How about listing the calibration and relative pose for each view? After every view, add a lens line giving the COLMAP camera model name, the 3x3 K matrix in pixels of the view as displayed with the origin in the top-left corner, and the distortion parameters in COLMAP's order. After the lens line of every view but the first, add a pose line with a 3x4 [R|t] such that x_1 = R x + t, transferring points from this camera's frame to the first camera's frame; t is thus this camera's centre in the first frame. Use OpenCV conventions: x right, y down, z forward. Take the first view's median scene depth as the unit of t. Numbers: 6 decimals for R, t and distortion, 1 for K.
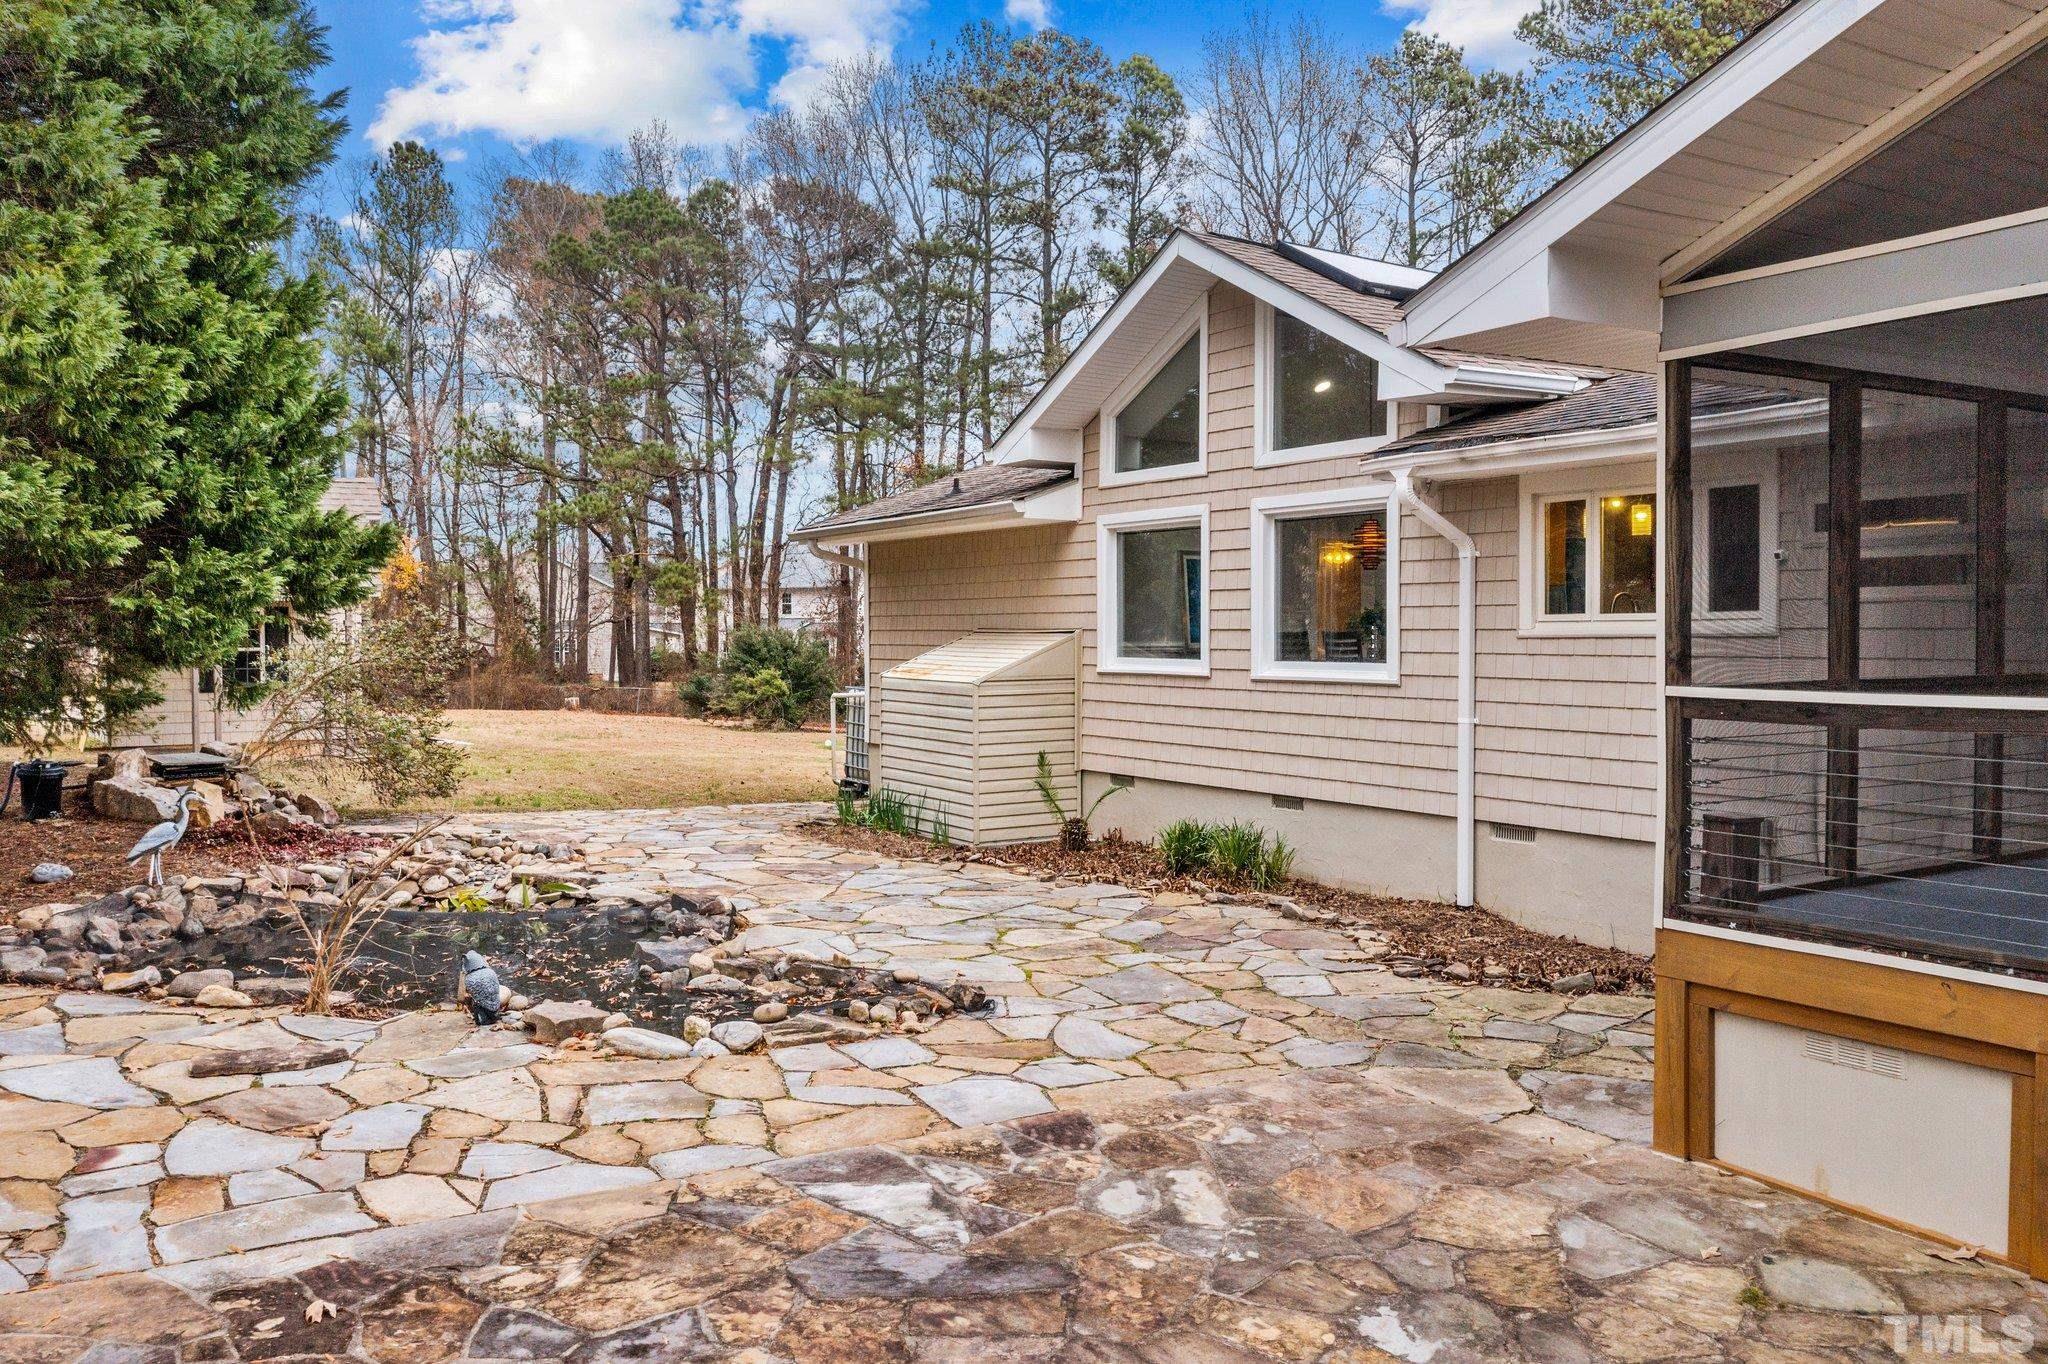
lens RADIAL K [[1635.9, 0, 1017.8], [0, 1635.9, 679.5], [0, 0, 1]] dist [-0.033674, 0.047013]
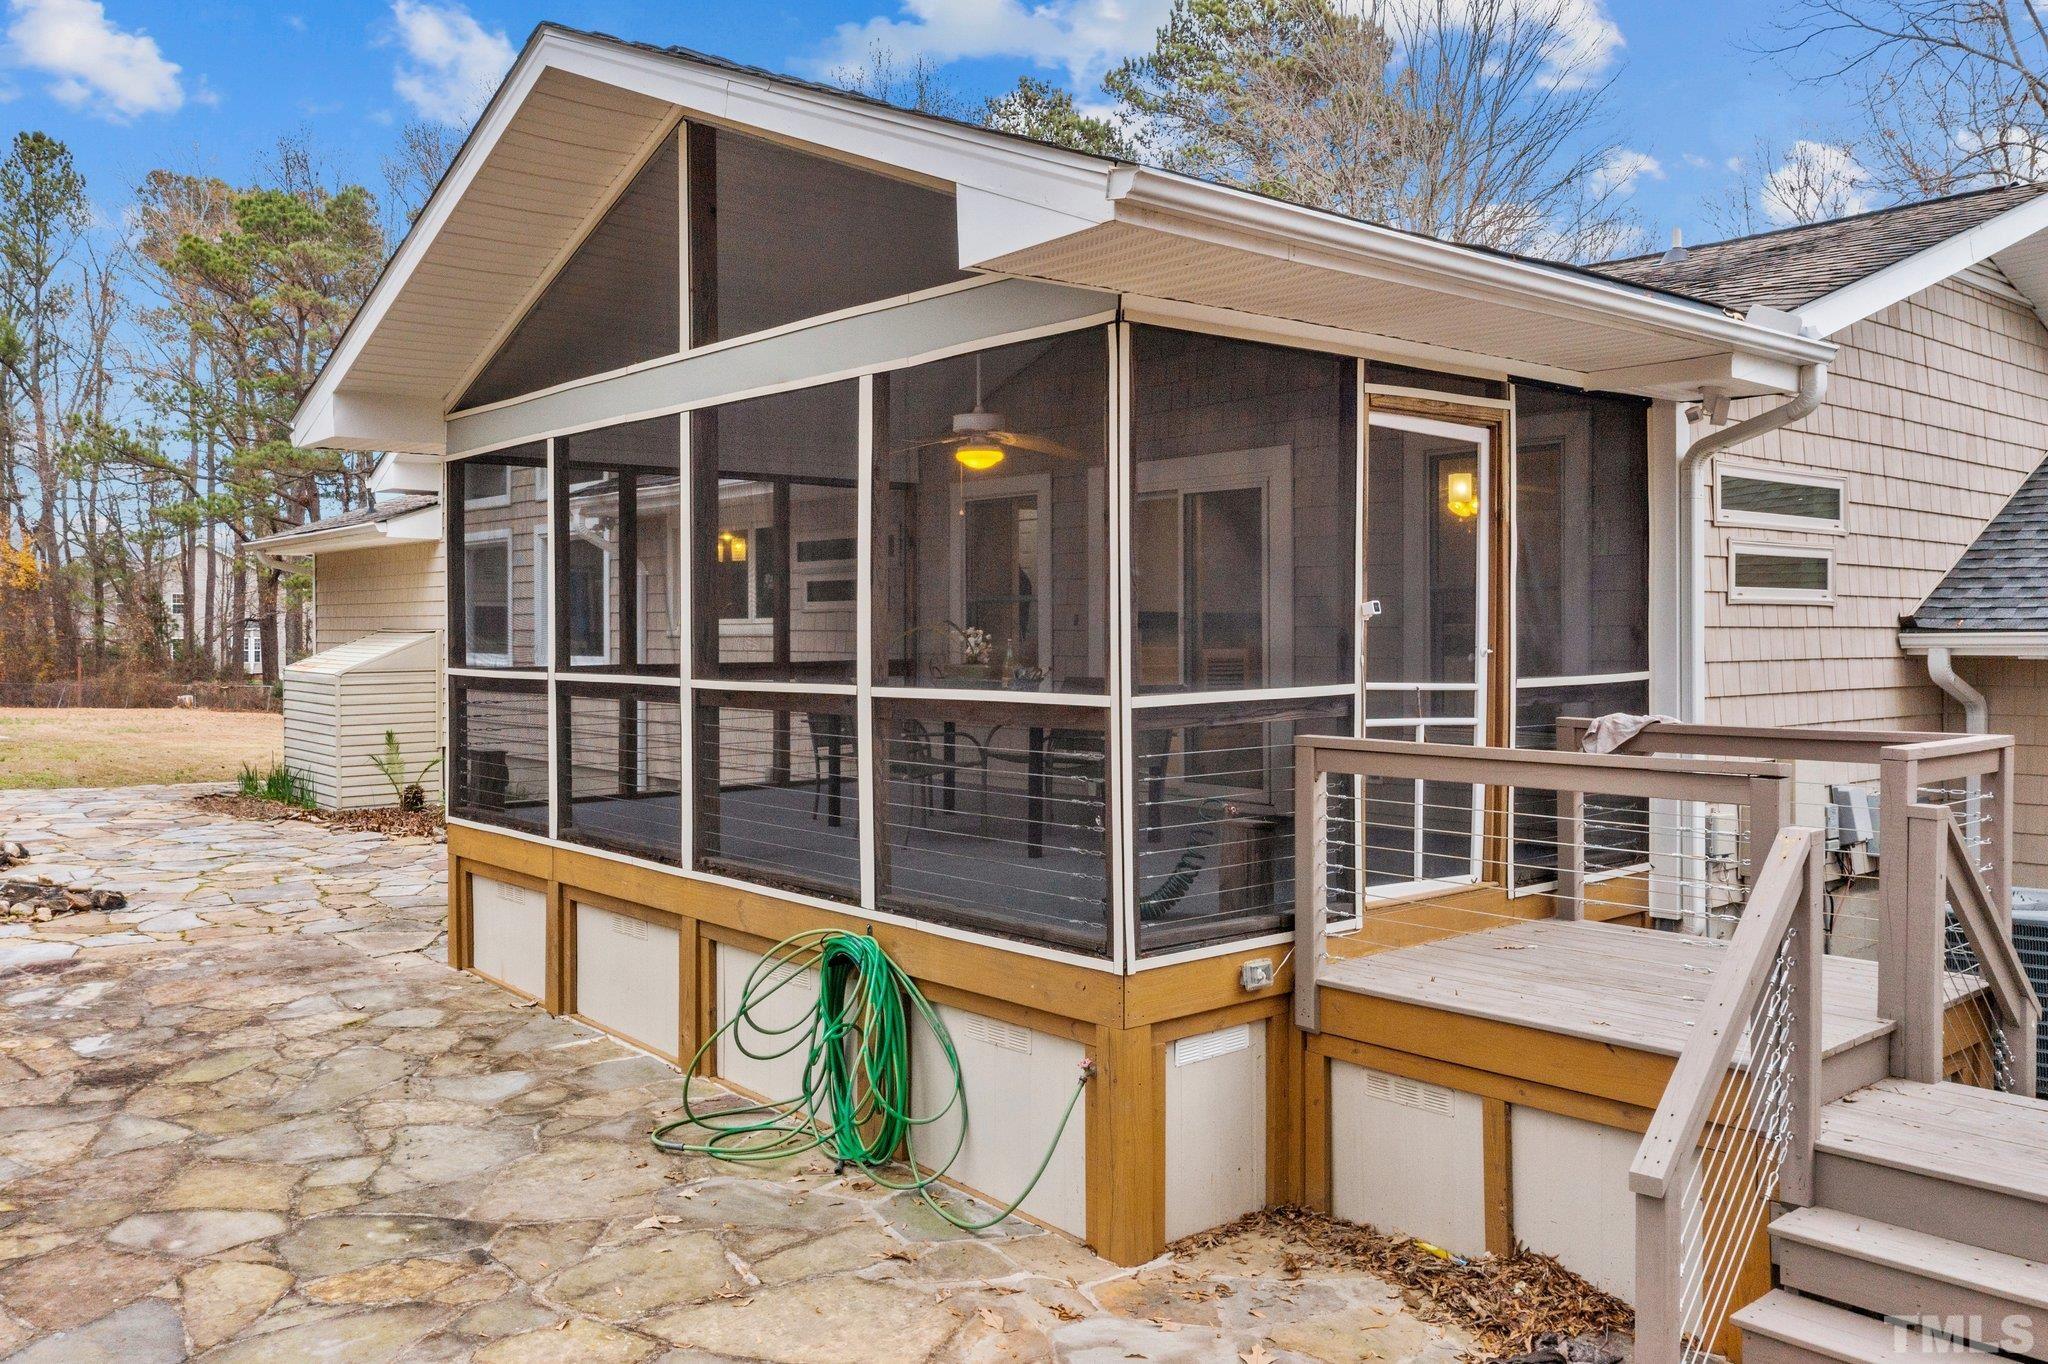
lens RADIAL K [[1635.9, 0, 1005.3], [0, 1635.9, 637.3], [0, 0, 1]] dist [-0.033674, 0.047013]
pose [[0.988644, -0.000367, 0.150279, 0.276392], [0.004001, 0.999707, -0.023884, 0.005231], [-0.150226, 0.024214, 0.988355, -0.254363]]
